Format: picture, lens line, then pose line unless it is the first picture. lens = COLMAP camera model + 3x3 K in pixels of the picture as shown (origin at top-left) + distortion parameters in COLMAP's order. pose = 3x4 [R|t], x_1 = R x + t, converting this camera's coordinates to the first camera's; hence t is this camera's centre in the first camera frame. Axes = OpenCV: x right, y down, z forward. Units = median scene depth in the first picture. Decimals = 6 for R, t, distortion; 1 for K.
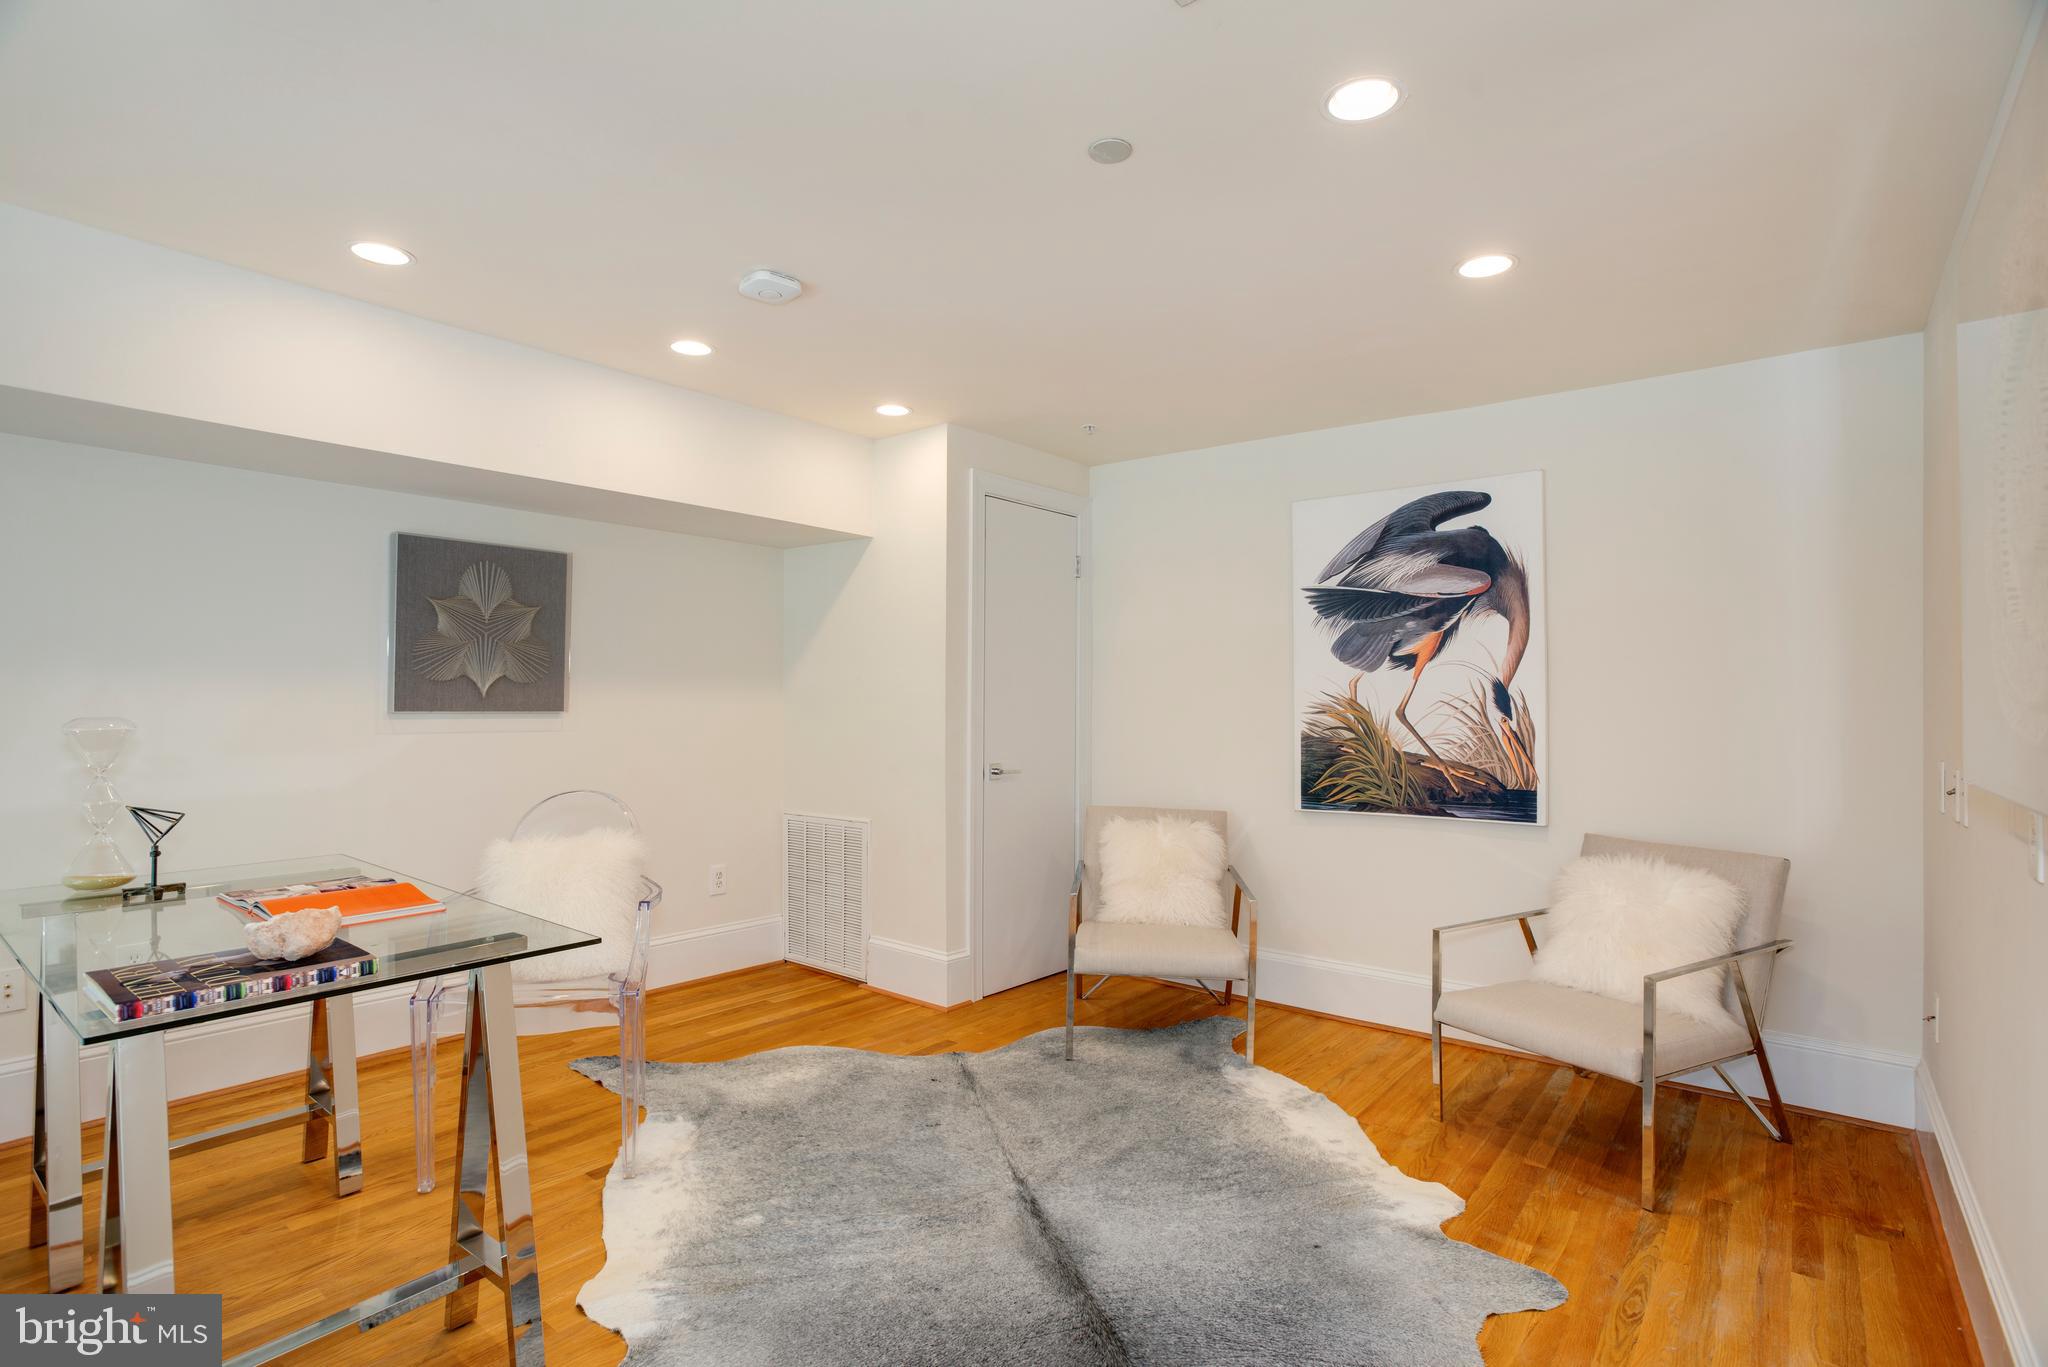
lens RADIAL K [[993.0, 0, 1025.3], [0, 993.0, 685.3], [0, 0, 1]] dist [-0.004622, -0.000381]
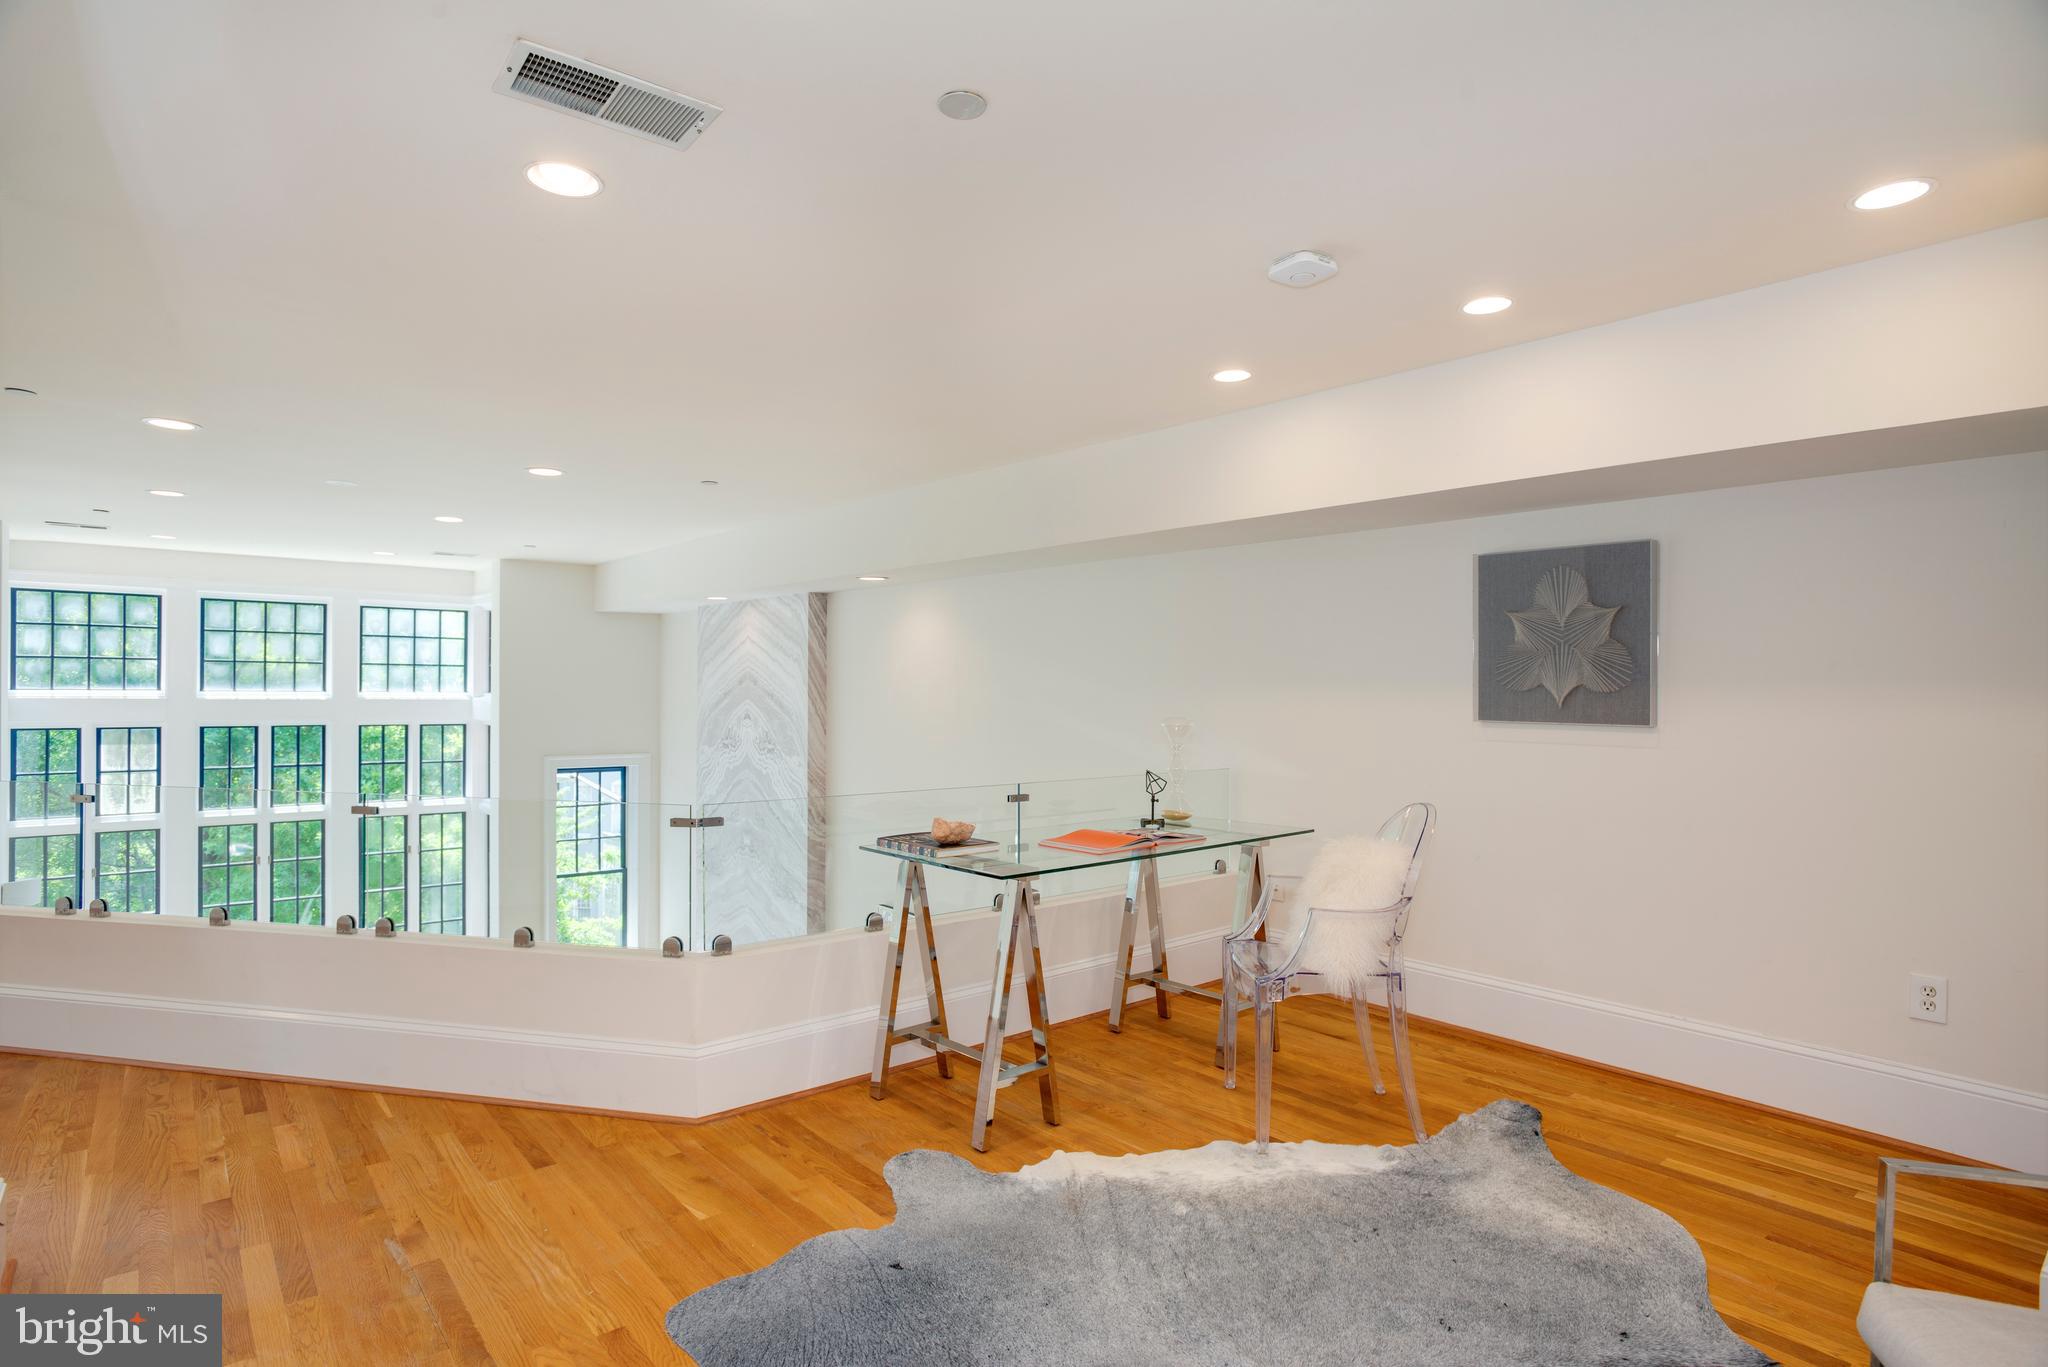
lens RADIAL K [[1055.9, 0, 1024.3], [0, 1055.9, 691.9], [0, 0, 1]] dist [-0.016405, 0.000604]
pose [[-0.181406, -0.007973, -0.983376, 0.572744], [0.009316, 0.999908, -0.009826, 0.001808], [0.983364, -0.010944, -0.181315, 0.702788]]
